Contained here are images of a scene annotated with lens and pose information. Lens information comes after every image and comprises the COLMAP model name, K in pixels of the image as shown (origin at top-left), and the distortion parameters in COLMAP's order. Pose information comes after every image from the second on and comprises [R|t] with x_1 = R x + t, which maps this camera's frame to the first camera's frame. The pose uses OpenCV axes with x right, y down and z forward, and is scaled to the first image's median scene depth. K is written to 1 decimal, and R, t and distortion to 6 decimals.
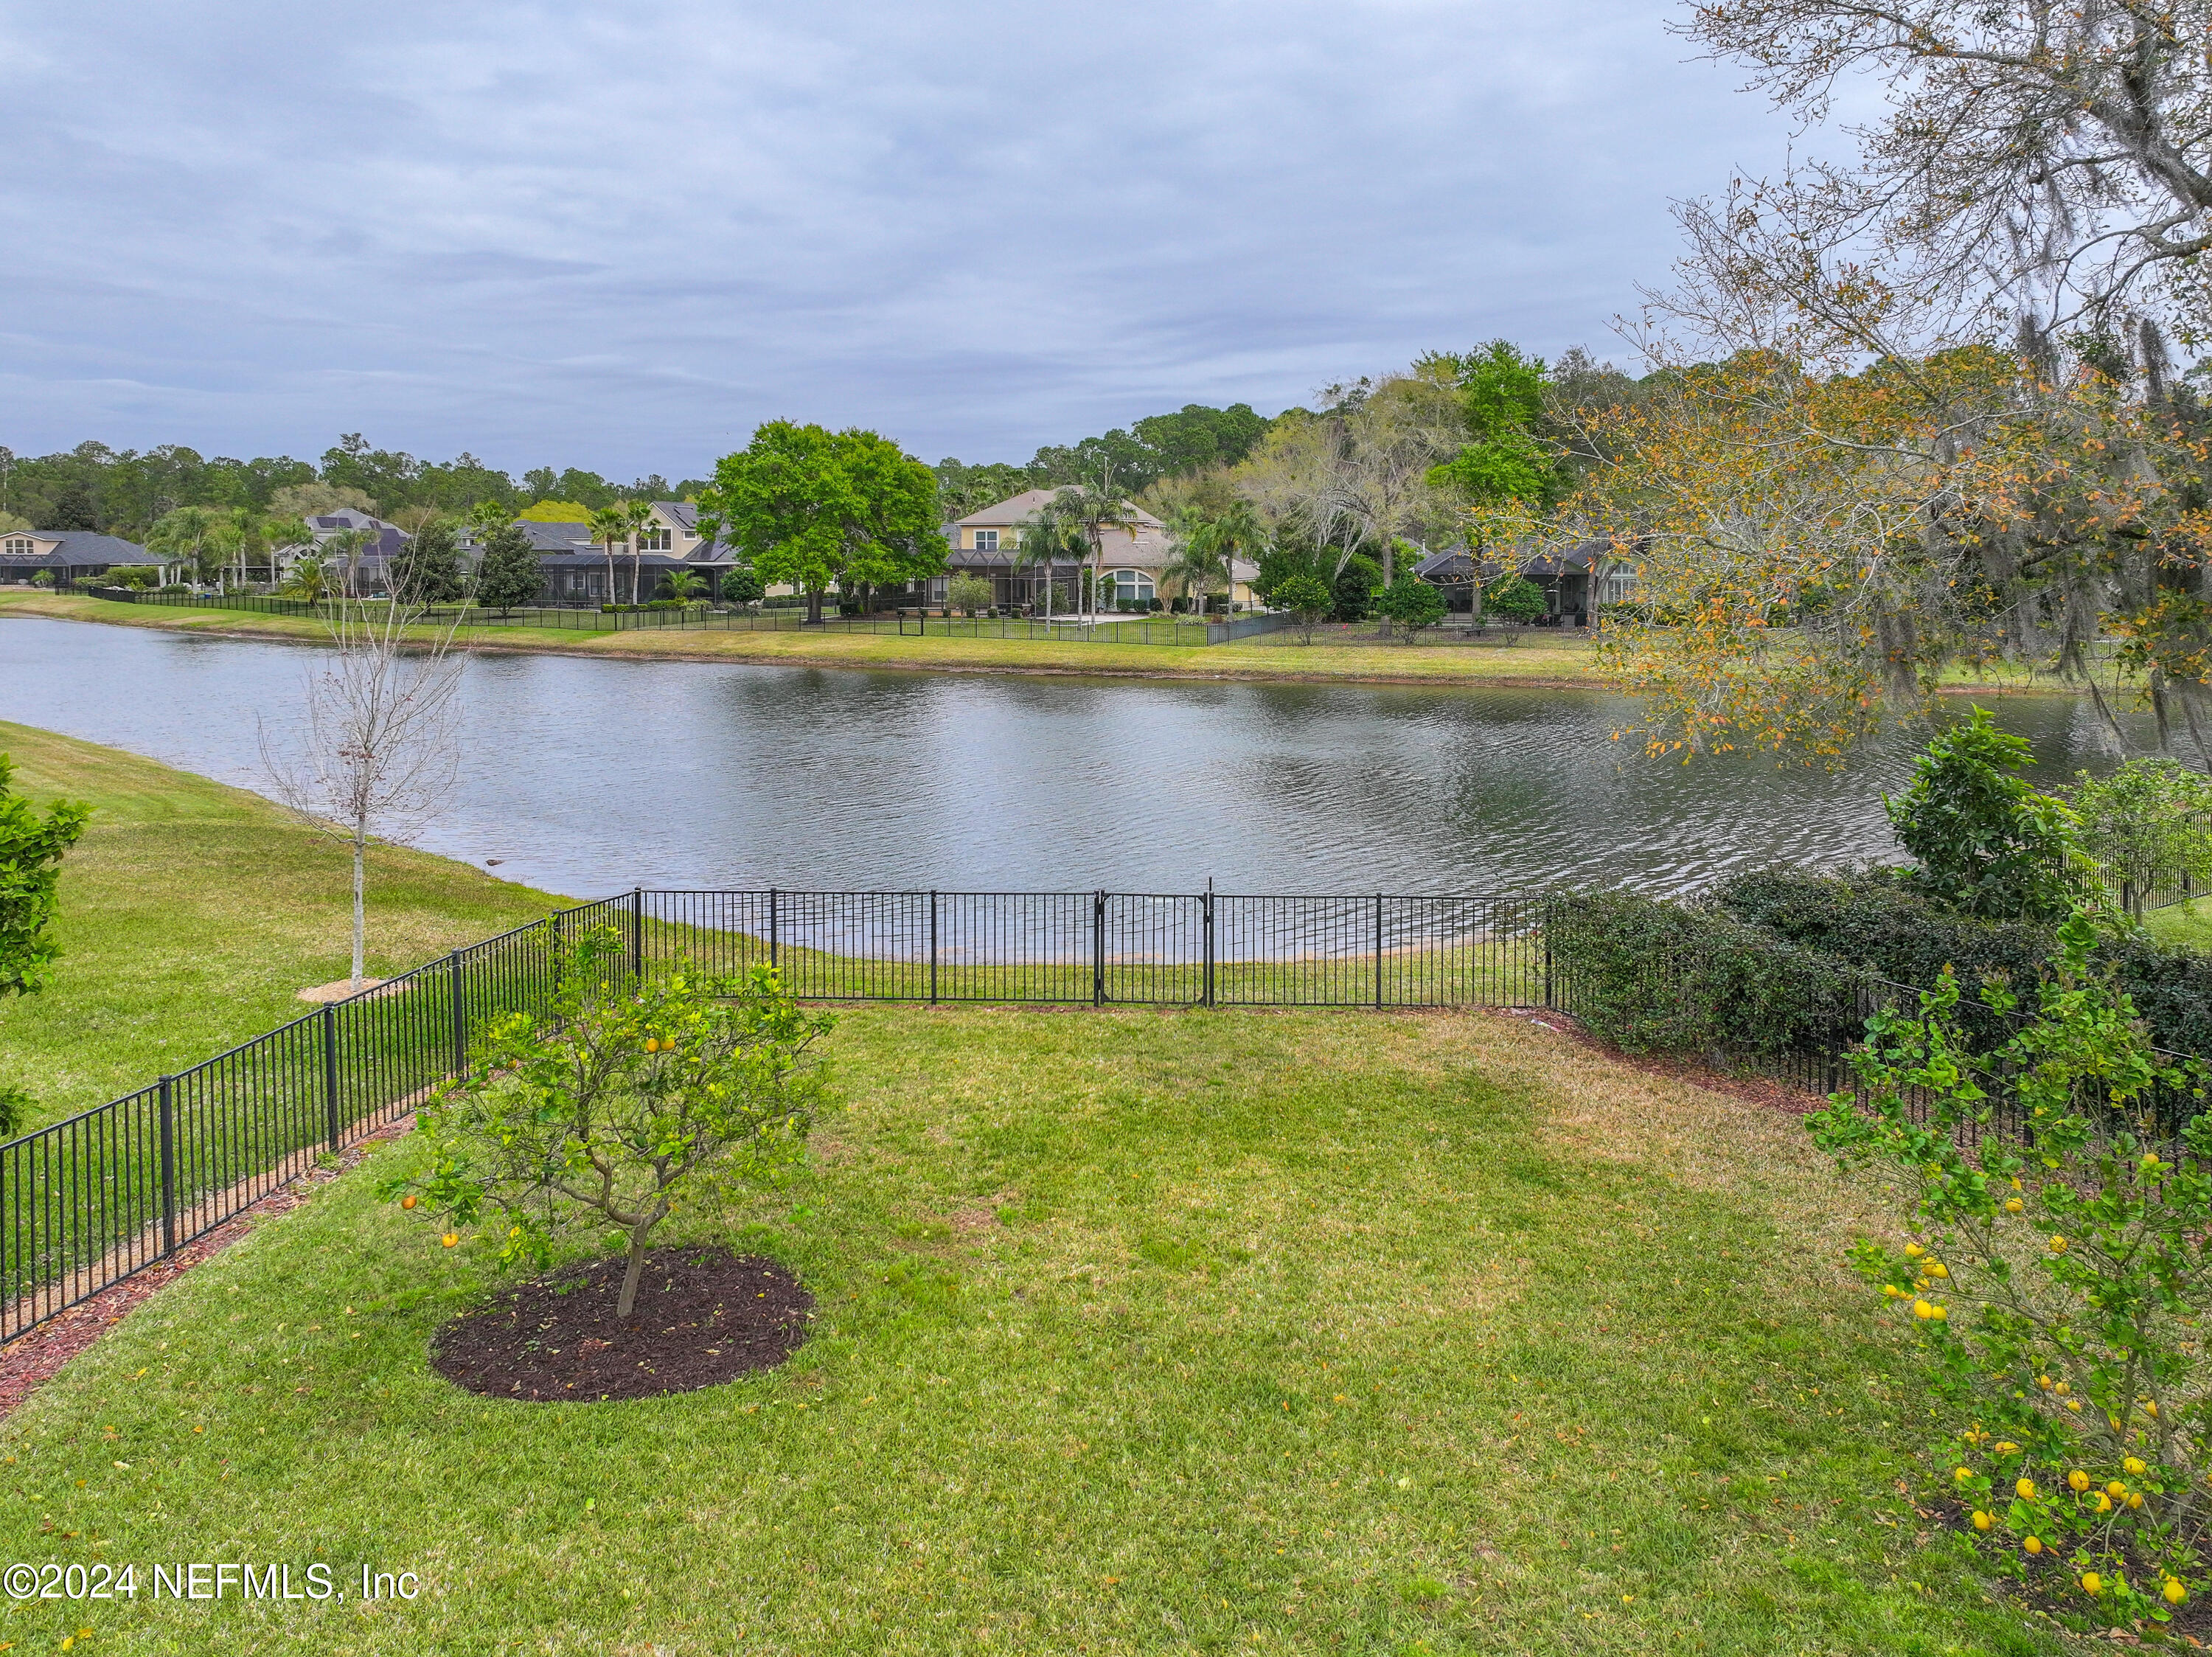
lens RADIAL K [[1566.1, 0, 1108.4], [0, 1566.1, 668.0], [0, 0, 1]] dist [-0.002929, 0.010906]
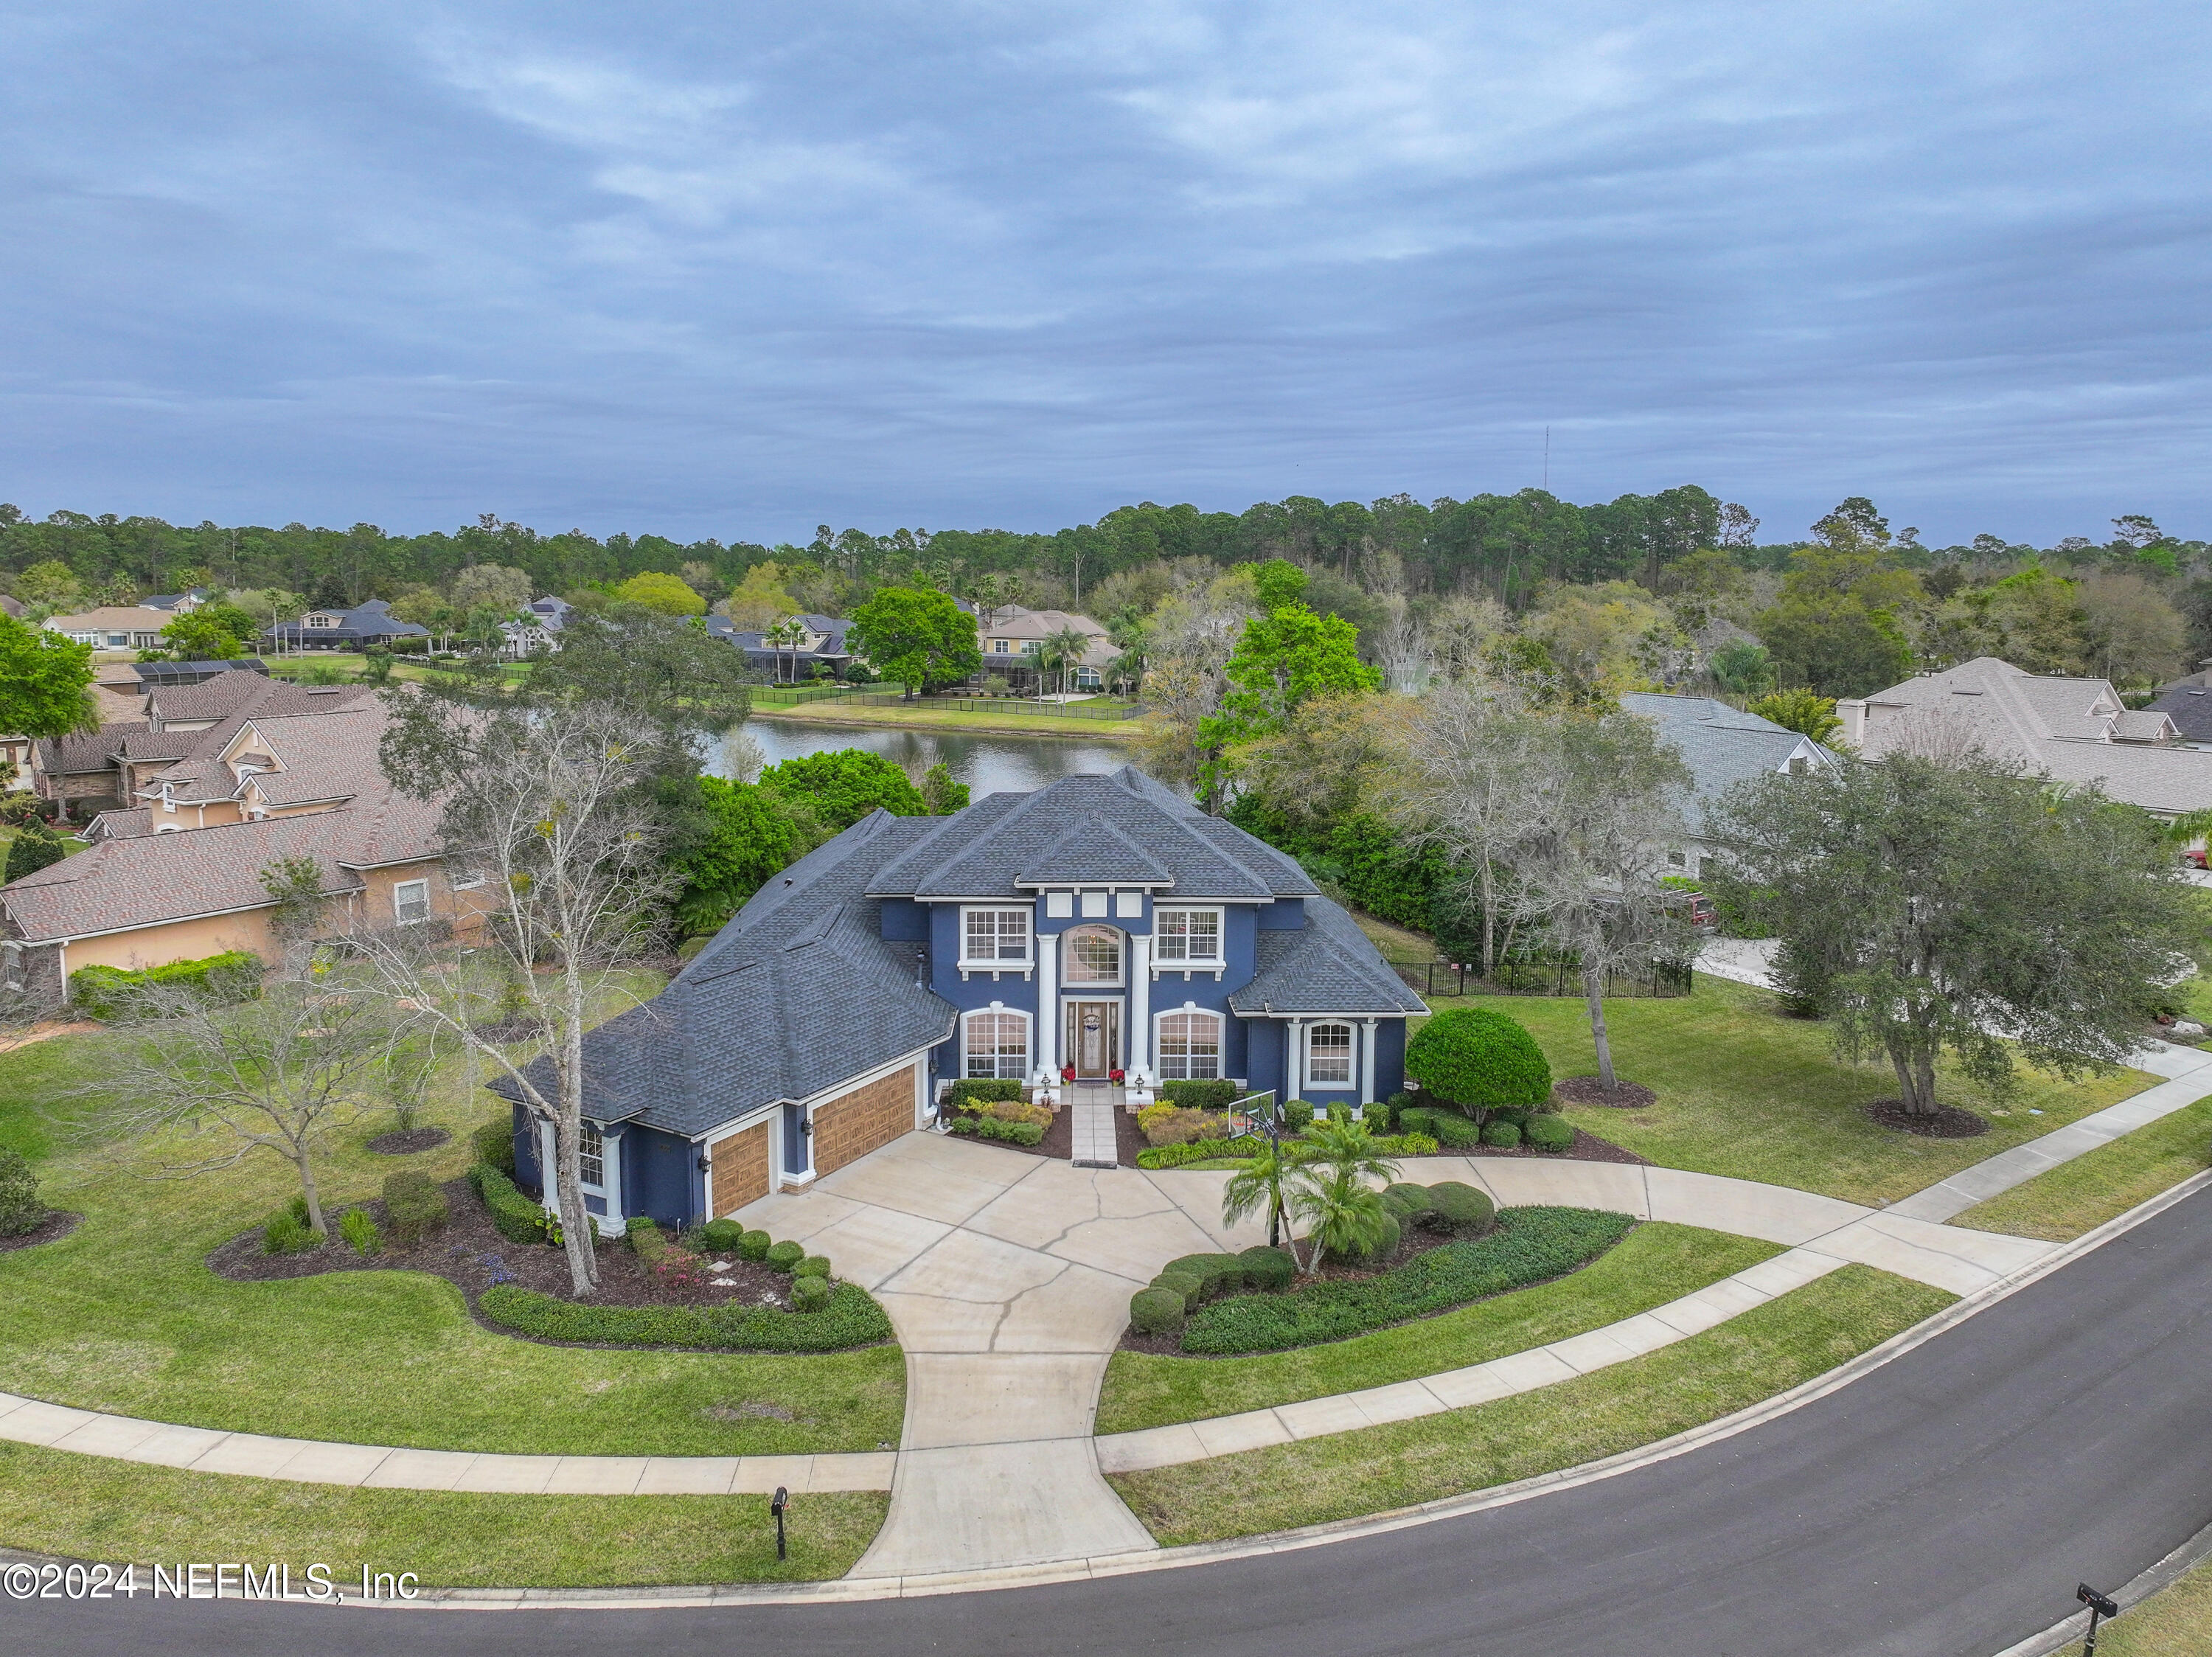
lens RADIAL K [[1566.1, 0, 1093.4], [0, 1566.1, 741.5], [0, 0, 1]] dist [-0.002929, 0.010906]
pose [[0.999955, 0.007148, 0.006206, 0.009767], [-0.007394, 0.999151, 0.040530, -0.045107], [-0.005911, -0.040574, 0.999159, -0.636796]]
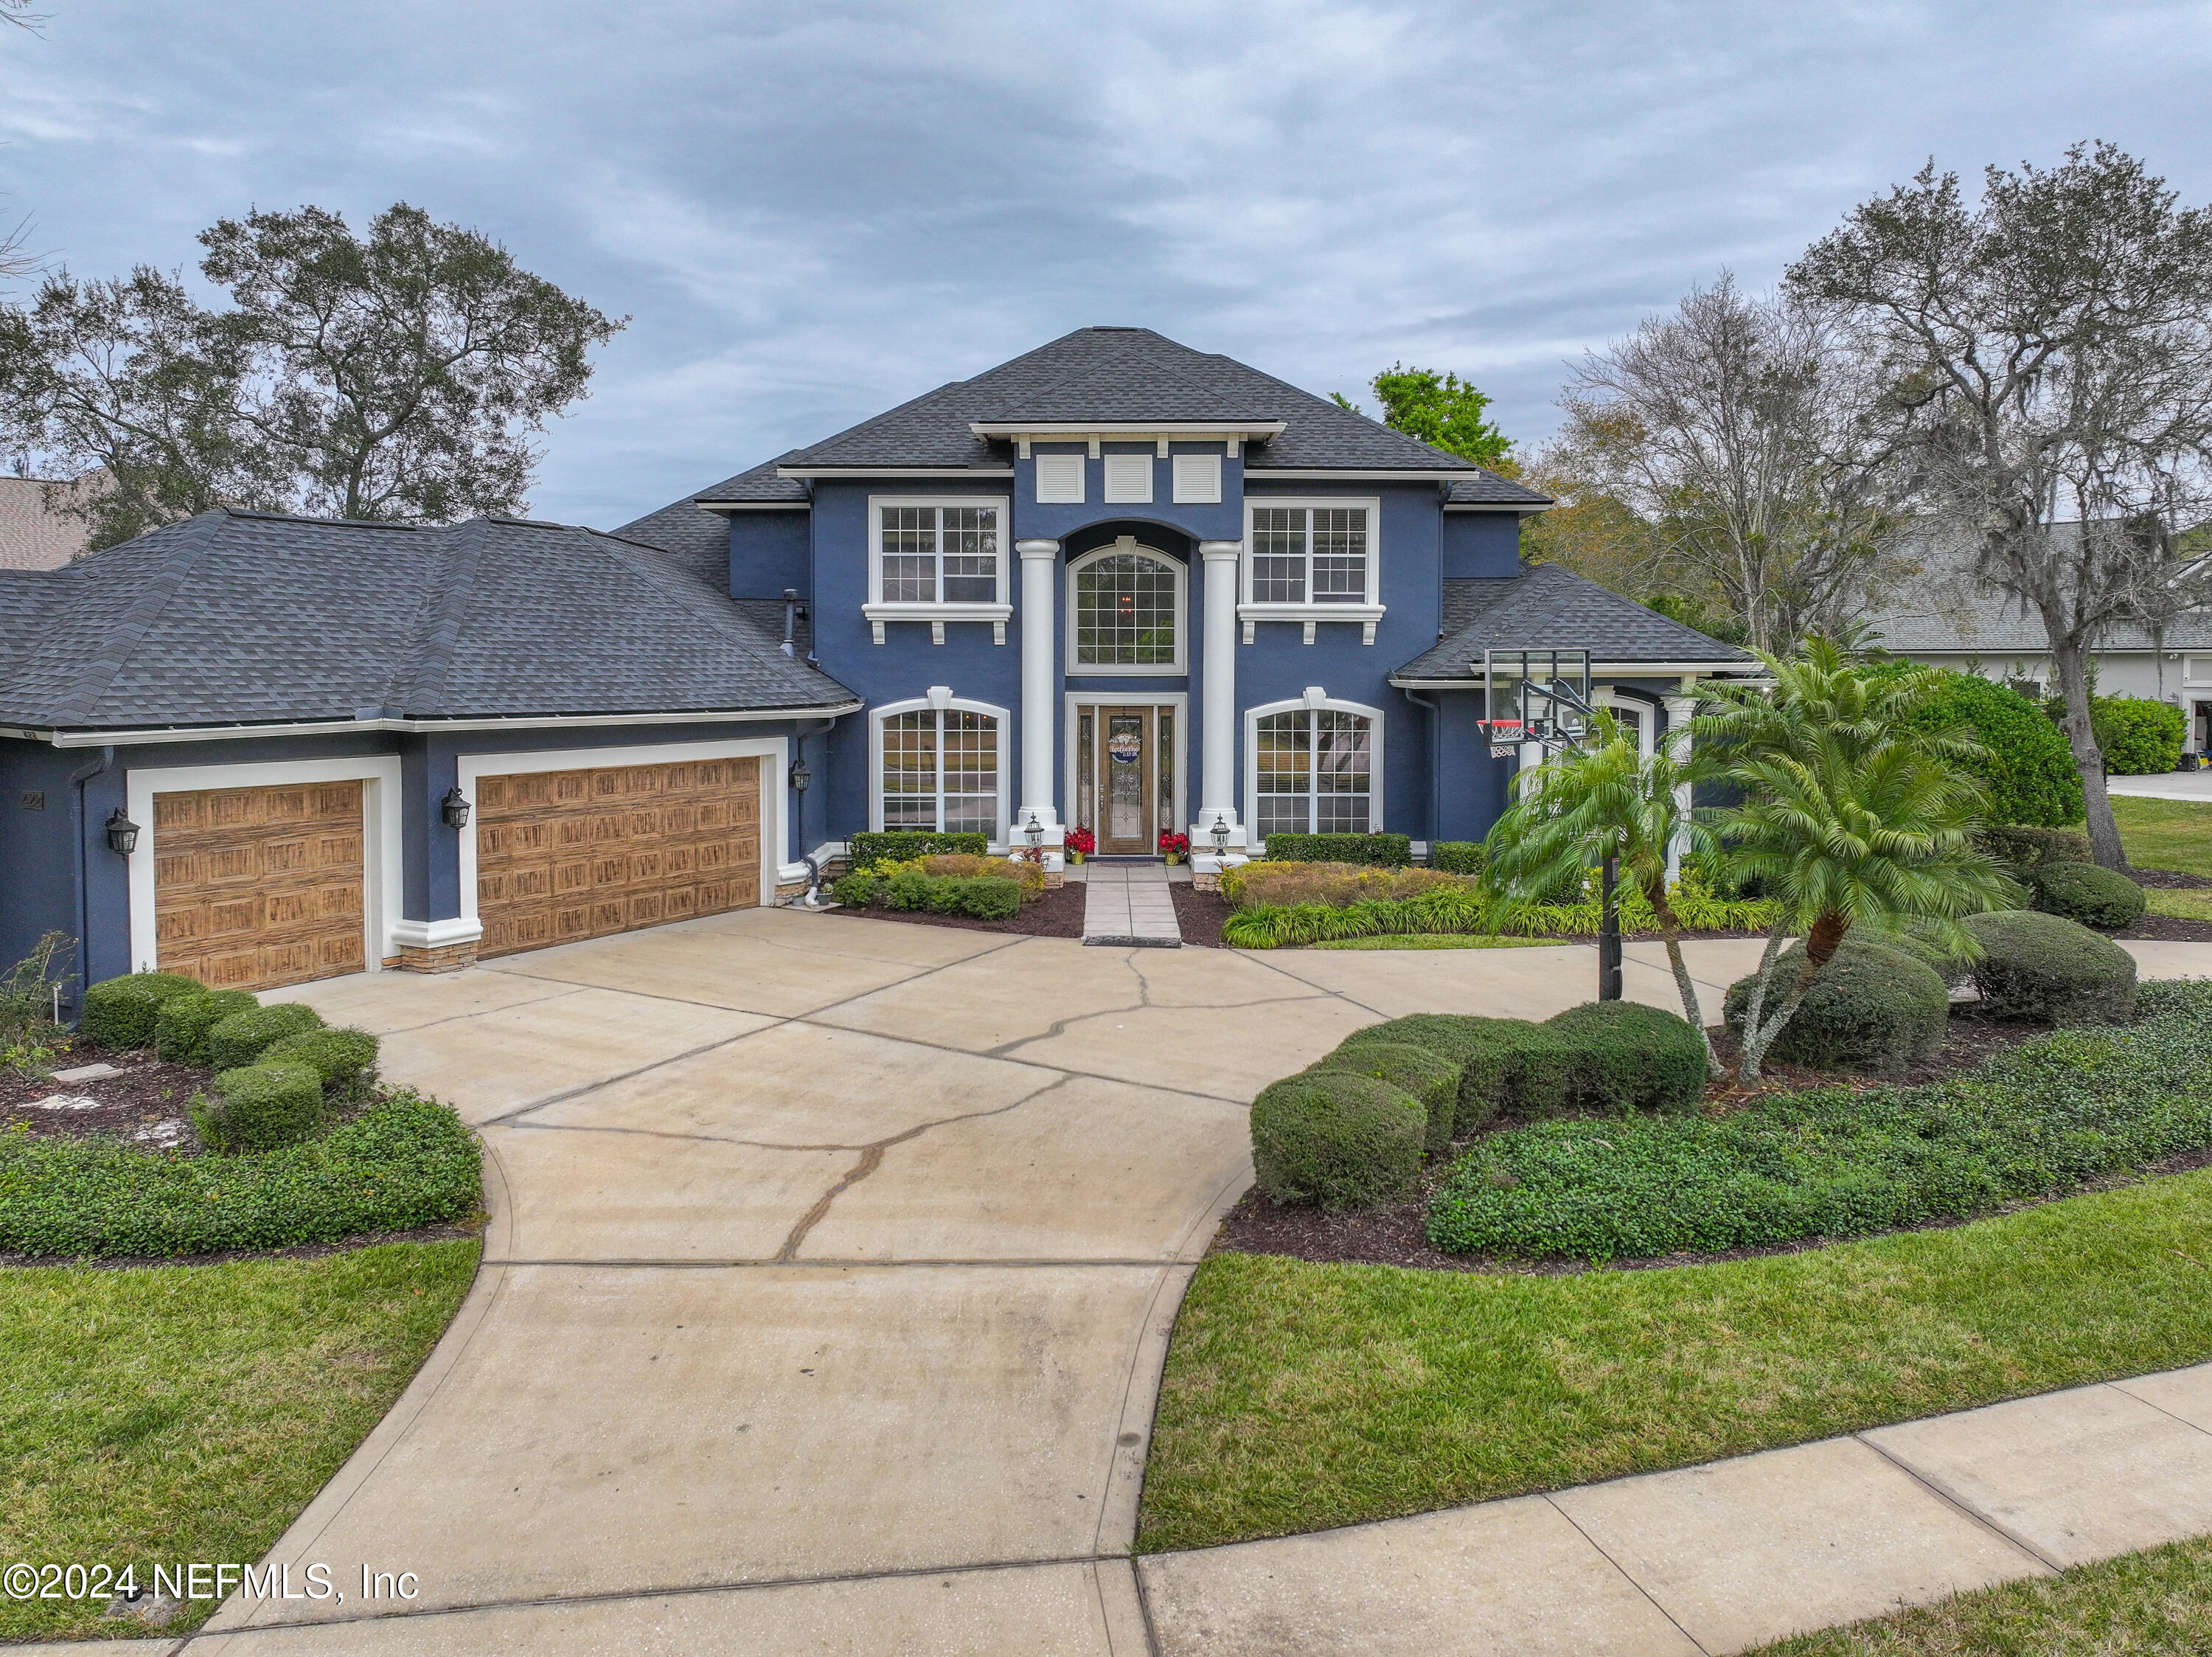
lens RADIAL K [[1566.1, 0, 1123.1], [0, 1566.1, 705.3], [0, 0, 1]] dist [-0.002929, 0.010906]
pose [[0.999994, 0.001320, 0.003245, 0.011387], [-0.001164, 0.998869, -0.047526, 0.046115], [-0.003304, 0.047522, 0.998865, -0.453102]]
